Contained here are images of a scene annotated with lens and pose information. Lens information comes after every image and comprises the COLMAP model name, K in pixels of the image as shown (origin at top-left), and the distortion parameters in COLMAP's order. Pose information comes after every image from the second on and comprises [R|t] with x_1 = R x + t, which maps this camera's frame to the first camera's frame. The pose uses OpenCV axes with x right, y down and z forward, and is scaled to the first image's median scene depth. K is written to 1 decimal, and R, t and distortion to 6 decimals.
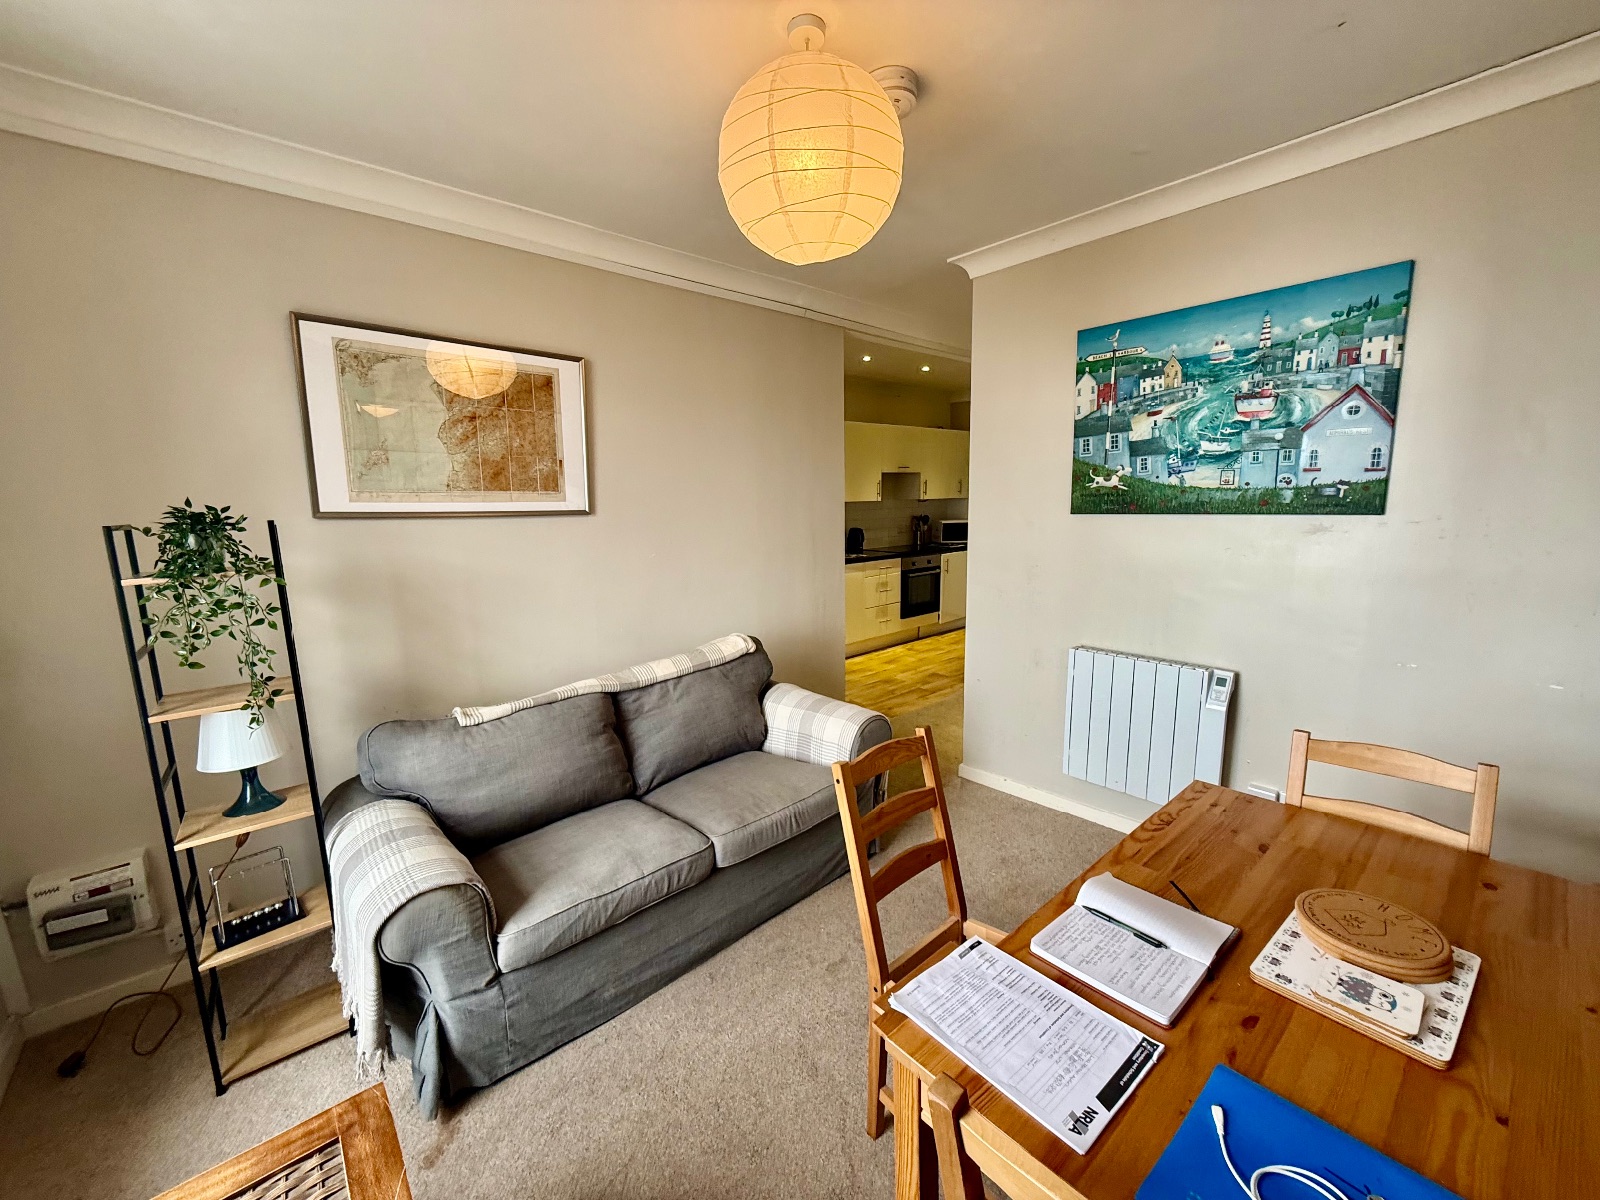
lens RADIAL K [[635.2, 0, 791.2], [0, 635.2, 600.2], [0, 0, 1]] dist [-0.002749, -0.000069]
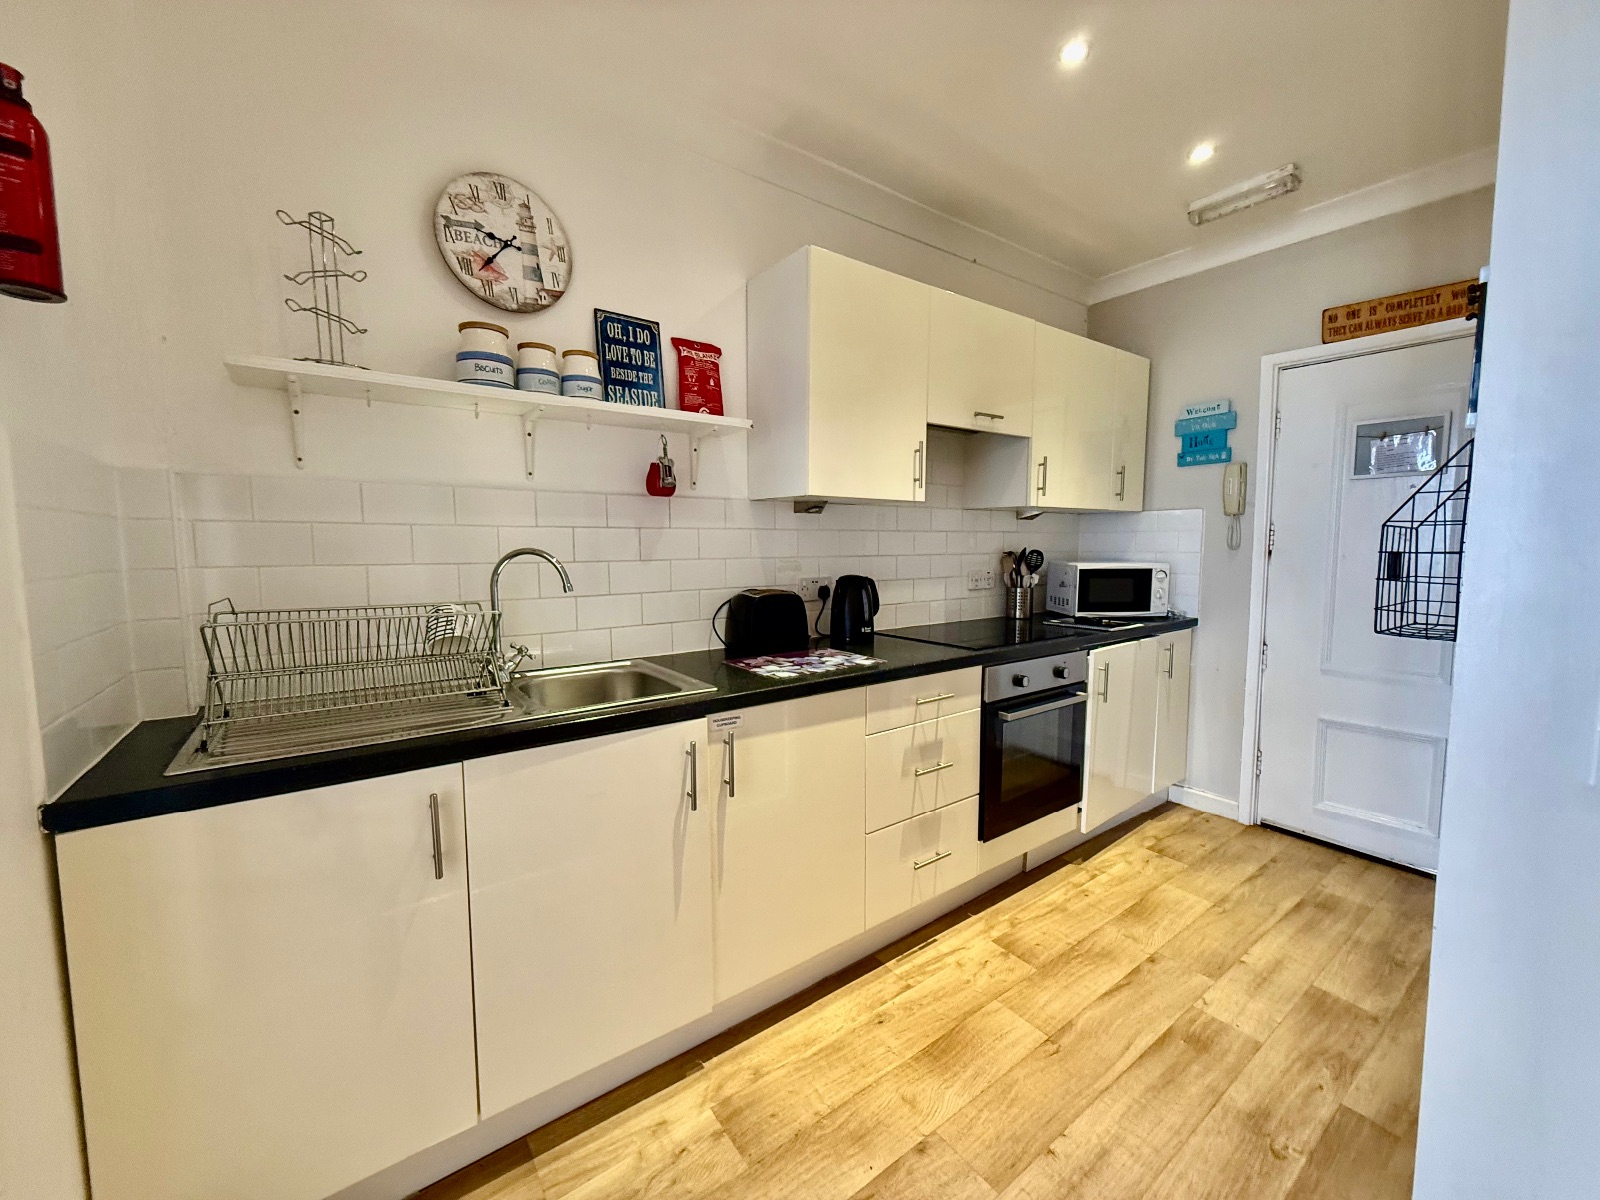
lens RADIAL K [[635.2, 0, 807.8], [0, 635.2, 600.8], [0, 0, 1]] dist [-0.002749, -0.000069]
pose [[0.997464, 0.019773, -0.068373, 0.101129], [-0.025037, 0.996716, -0.077006, -0.071367], [0.066625, 0.078522, 0.994684, 0.641775]]
